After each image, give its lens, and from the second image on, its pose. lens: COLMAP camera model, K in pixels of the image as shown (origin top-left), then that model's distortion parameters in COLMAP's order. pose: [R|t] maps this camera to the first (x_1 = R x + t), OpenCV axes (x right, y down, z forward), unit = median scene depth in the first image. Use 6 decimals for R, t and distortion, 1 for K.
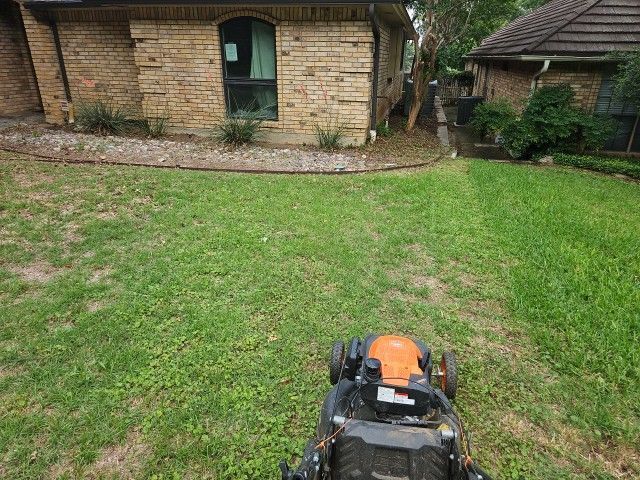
lens RADIAL K [[427.7, 0, 326.3], [0, 427.7, 243.5], [0, 0, 1]] dist [0.033367, -0.006930]
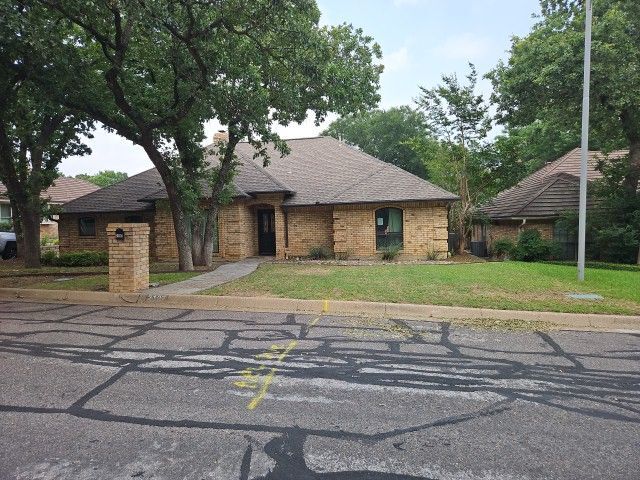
lens RADIAL K [[427.7, 0, 322.8], [0, 427.7, 239.9], [0, 0, 1]] dist [0.033367, -0.006930]
pose [[0.999087, -0.042399, 0.005206, -0.541113], [0.041425, 0.931890, -0.360368, 0.431268], [0.010428, 0.360254, 0.932796, -1.039266]]
